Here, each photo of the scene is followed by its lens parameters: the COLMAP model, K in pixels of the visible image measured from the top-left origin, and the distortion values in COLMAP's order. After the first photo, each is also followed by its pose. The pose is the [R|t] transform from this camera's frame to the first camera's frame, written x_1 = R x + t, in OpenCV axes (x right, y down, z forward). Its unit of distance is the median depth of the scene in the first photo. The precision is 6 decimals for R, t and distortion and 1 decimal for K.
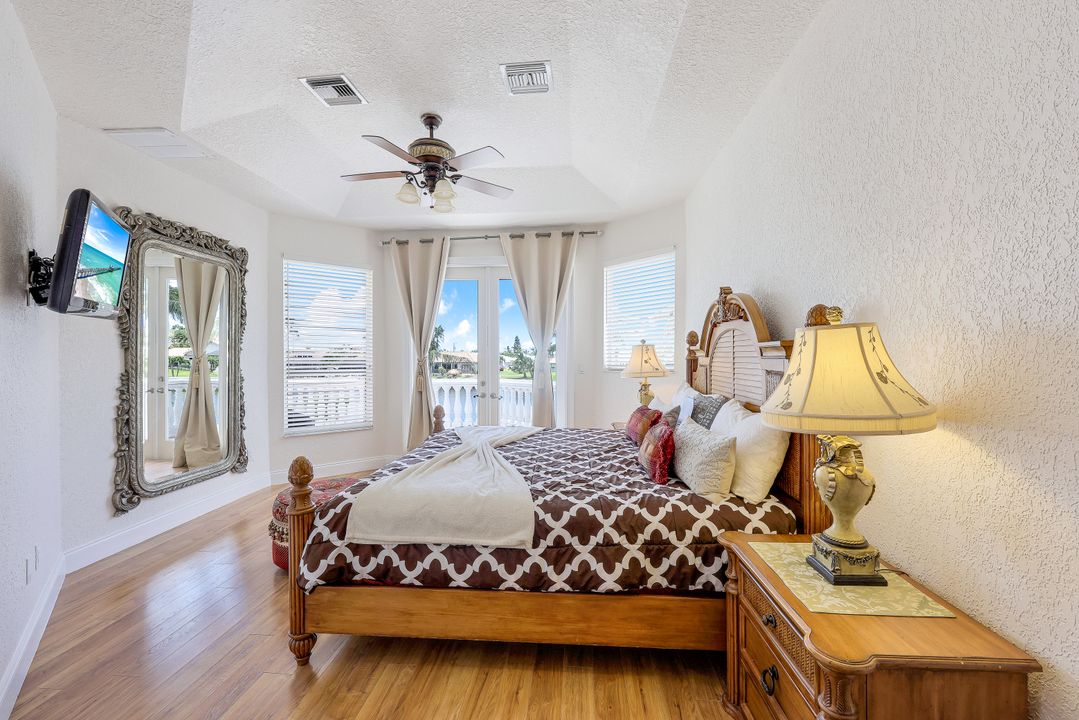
lens RADIAL K [[442.2, 0, 538.9], [0, 442.2, 355.7], [0, 0, 1]] dist [-0.012224, 0.000014]
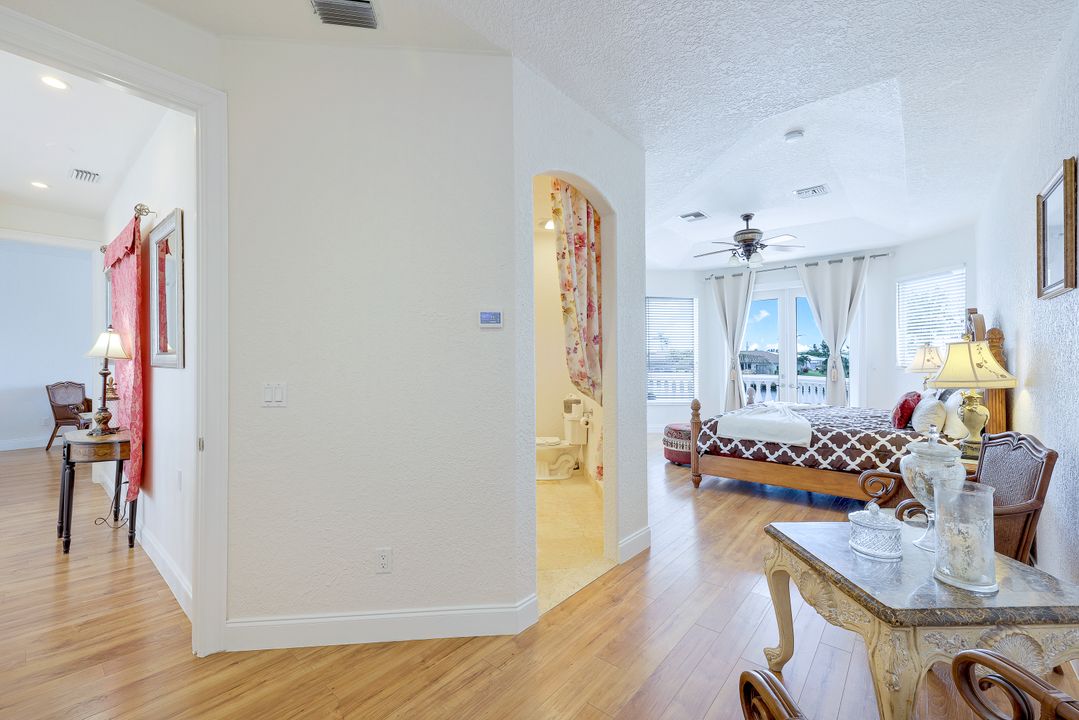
lens RADIAL K [[442.2, 0, 533.0], [0, 442.2, 351.9], [0, 0, 1]] dist [-0.012224, 0.000014]
pose [[0.802010, -0.005284, -0.597287, 0.177776], [0.000481, 0.999966, -0.008202, -0.002962], [0.597310, 0.006291, 0.801985, -1.457941]]
